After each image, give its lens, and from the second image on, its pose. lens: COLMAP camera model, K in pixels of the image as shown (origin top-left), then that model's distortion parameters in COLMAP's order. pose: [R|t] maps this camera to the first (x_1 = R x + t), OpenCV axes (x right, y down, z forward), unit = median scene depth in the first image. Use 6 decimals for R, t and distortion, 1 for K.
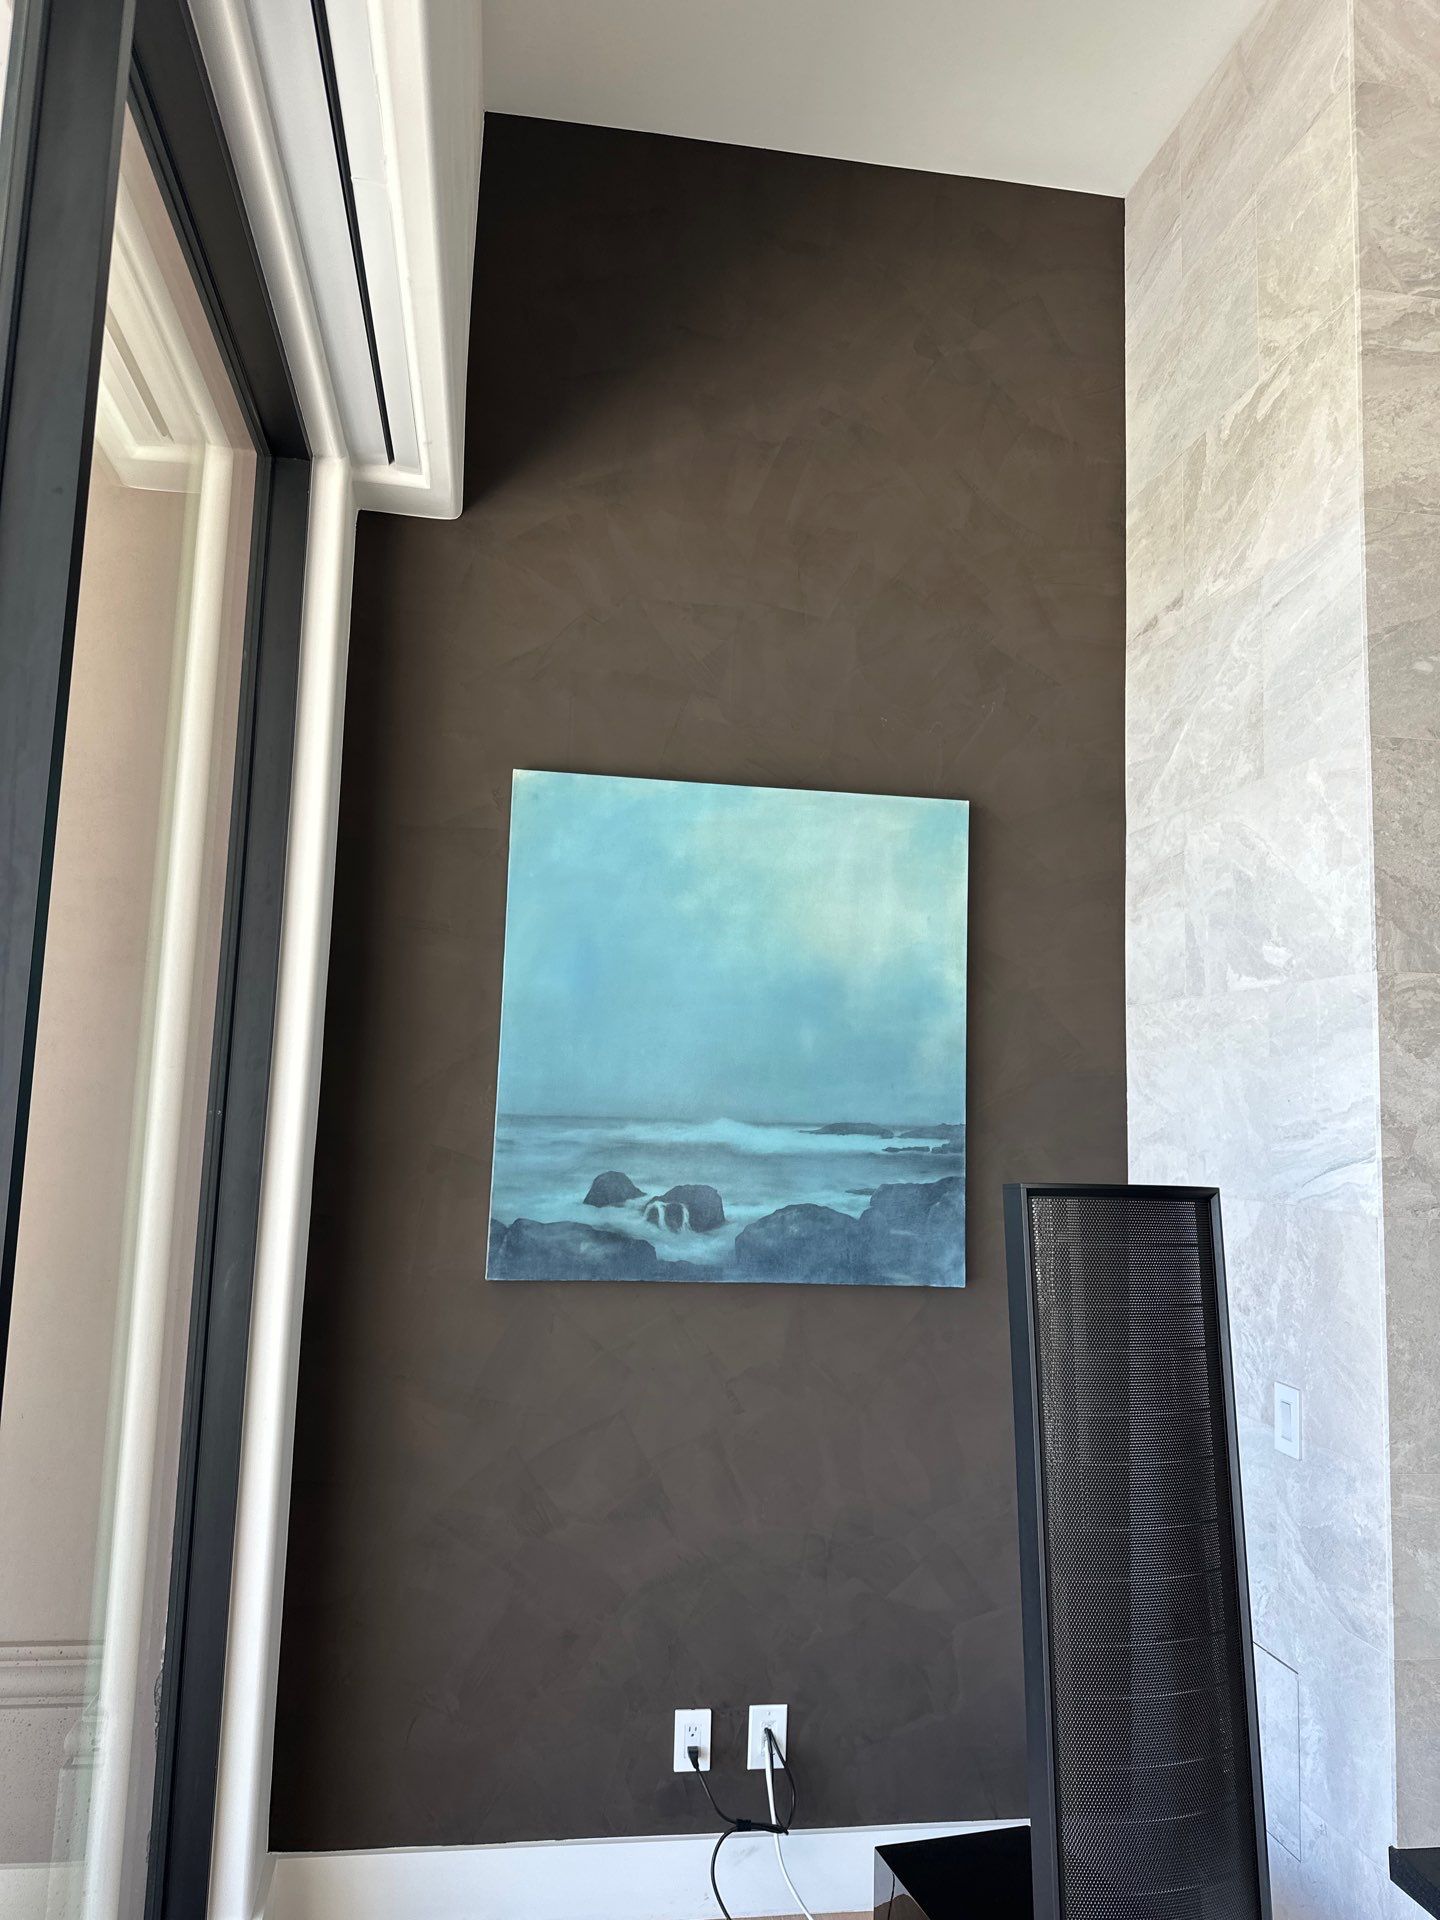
lens RADIAL K [[1337.3, 0, 666.3], [0, 1337.3, 960.2], [0, 0, 1]] dist [0.144804, -0.224939]
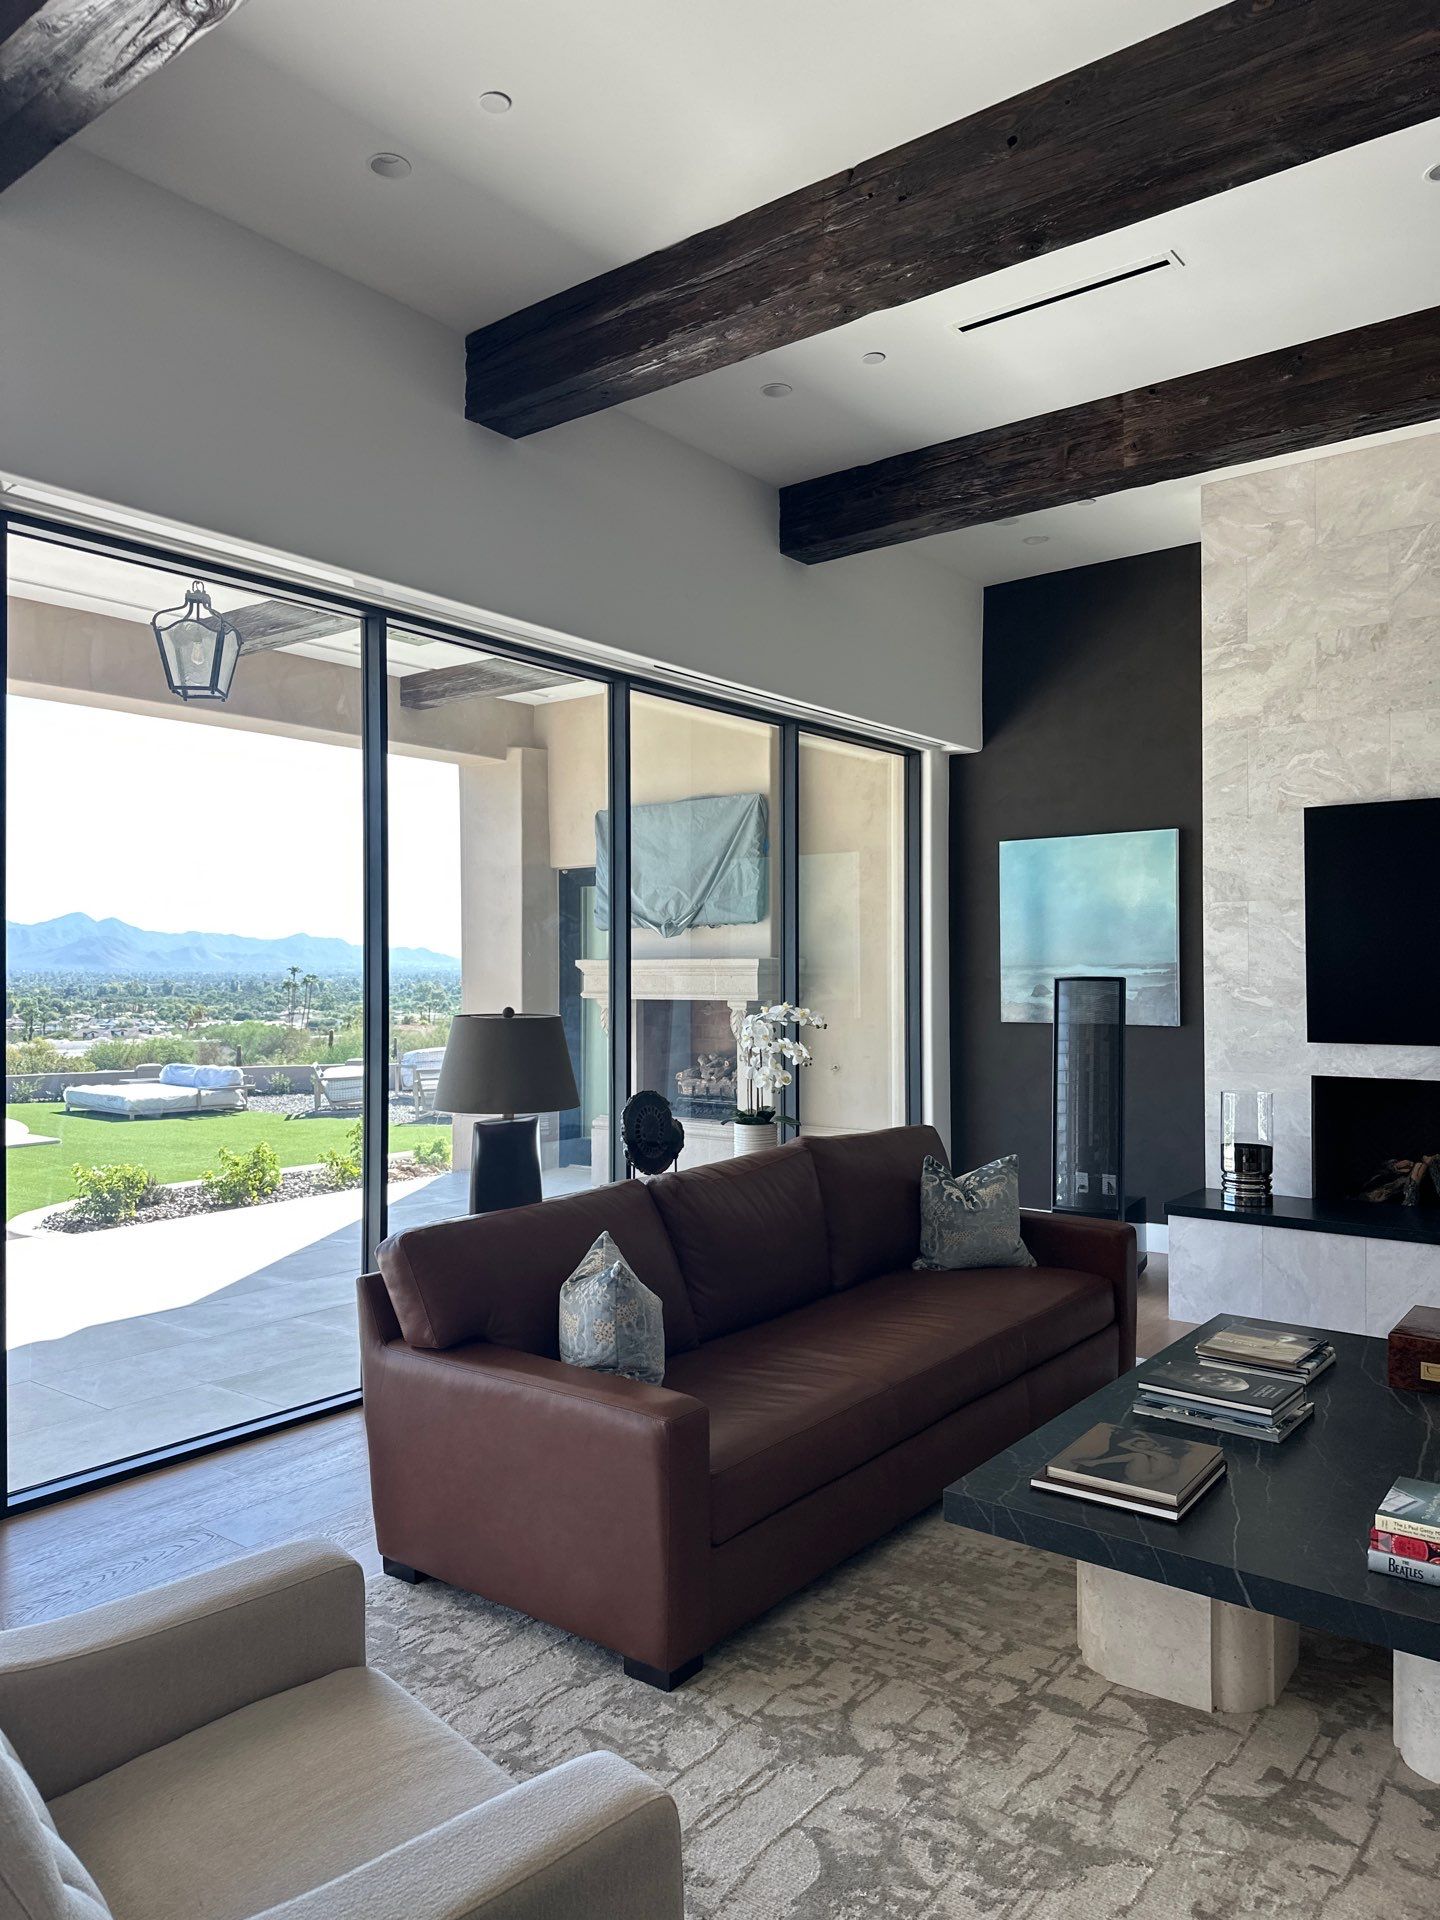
lens RADIAL K [[1322.7, 0, 709.6], [0, 1322.7, 974.8], [0, 0, 1]] dist [0.037833, -0.037577]
pose [[0.702171, -0.034297, -0.711181, 1.366811], [0.108439, 0.992338, 0.059210, -0.094332], [0.703702, -0.118695, 0.700511, -1.333387]]
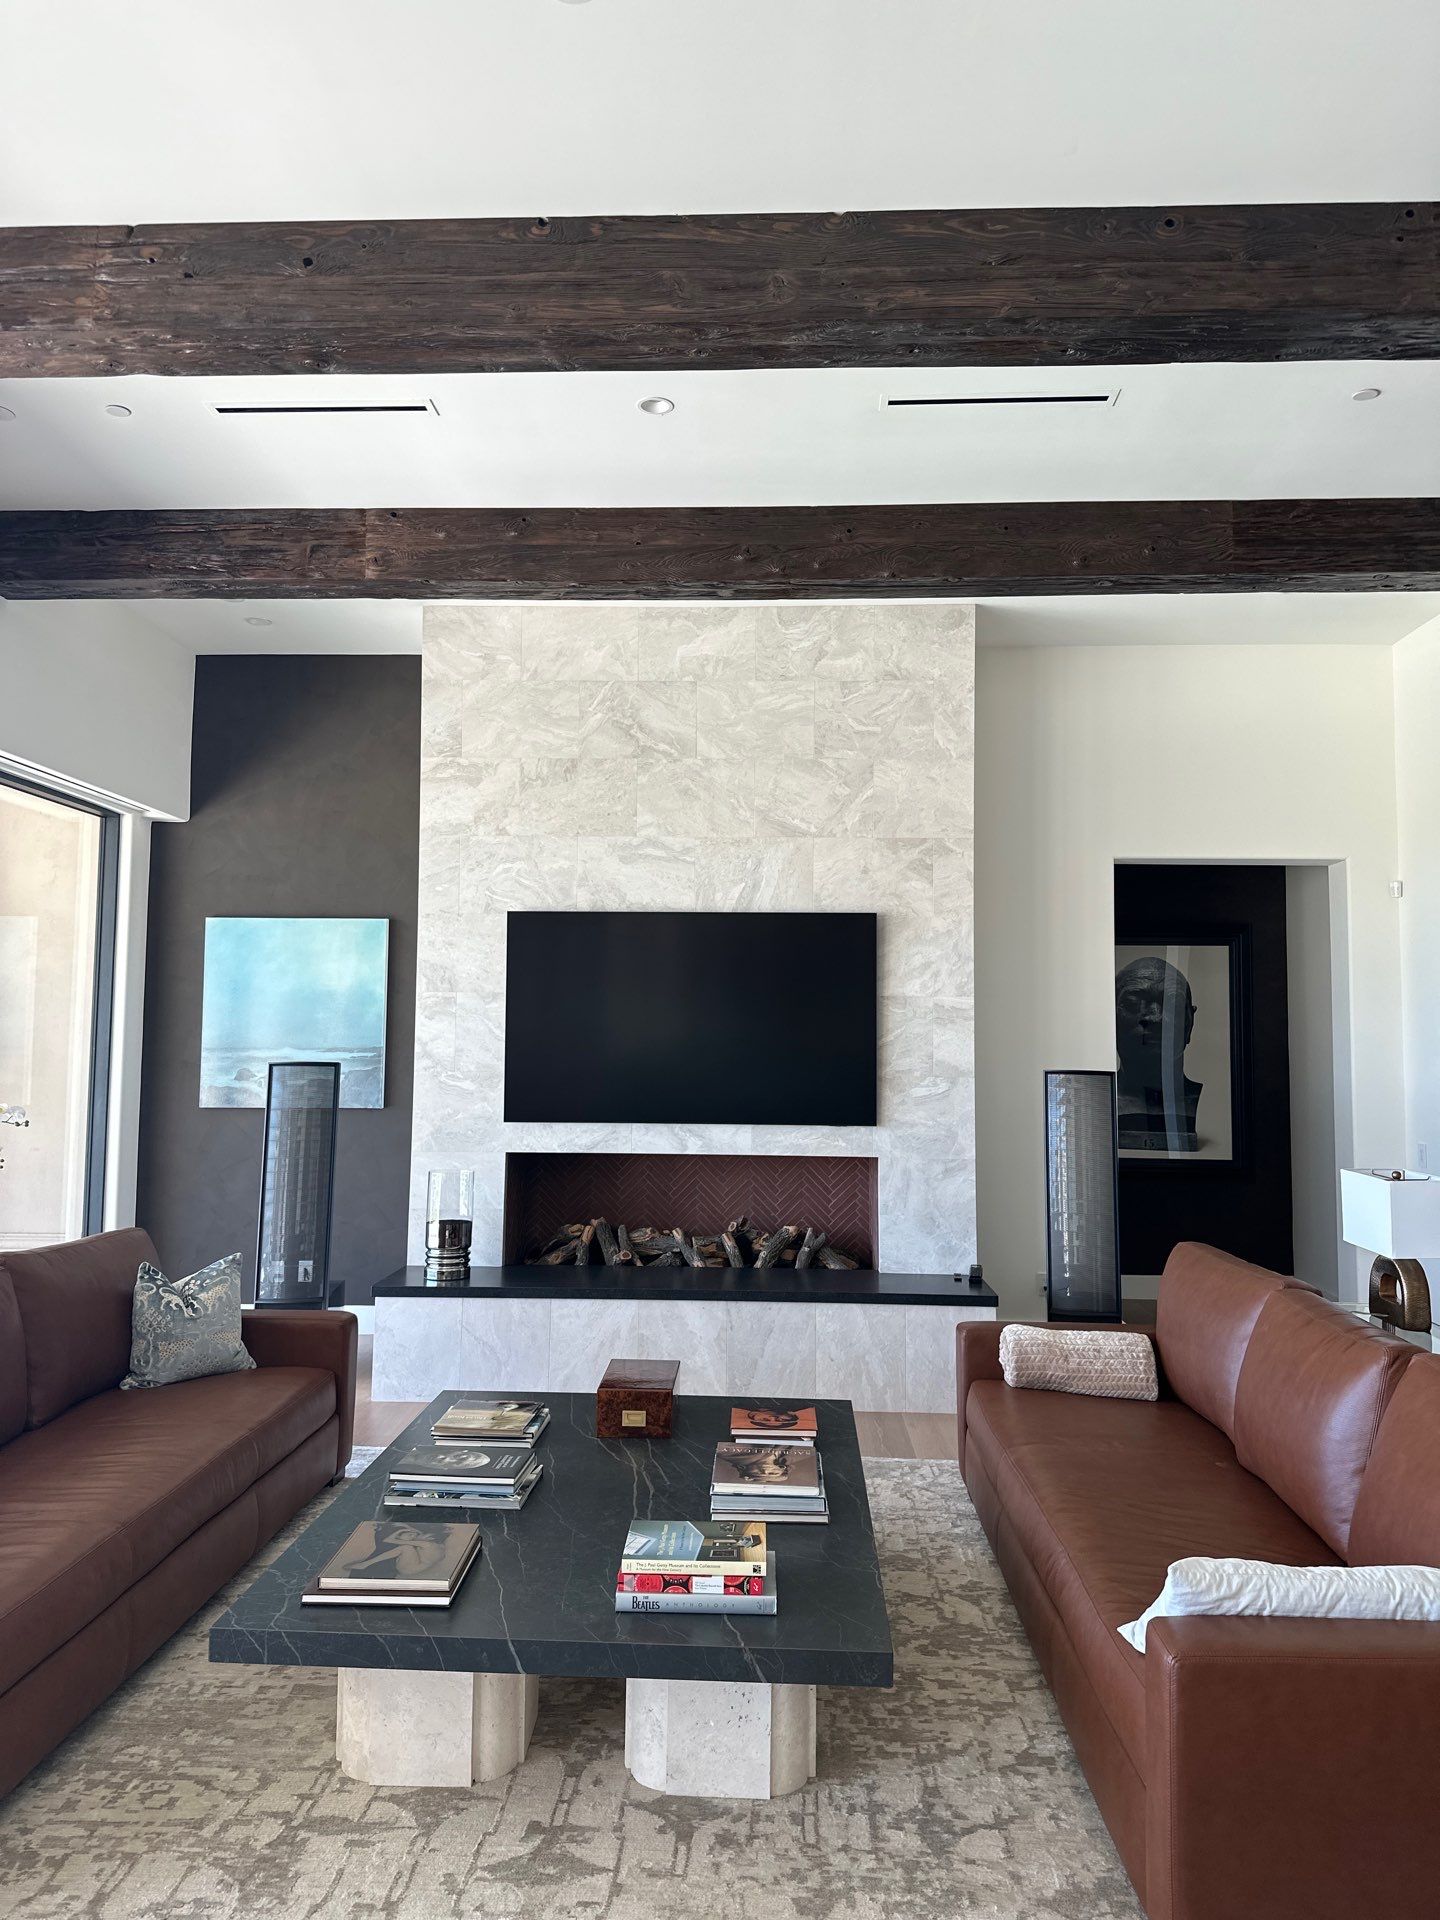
lens RADIAL K [[1322.7, 0, 709.6], [0, 1322.7, 974.8], [0, 0, 1]] dist [0.037833, -0.037577]
pose [[0.982990, -0.033282, -0.180618, 1.309256], [0.043427, 0.997676, 0.052507, -0.122739], [0.178450, -0.059458, 0.982151, -1.382063]]
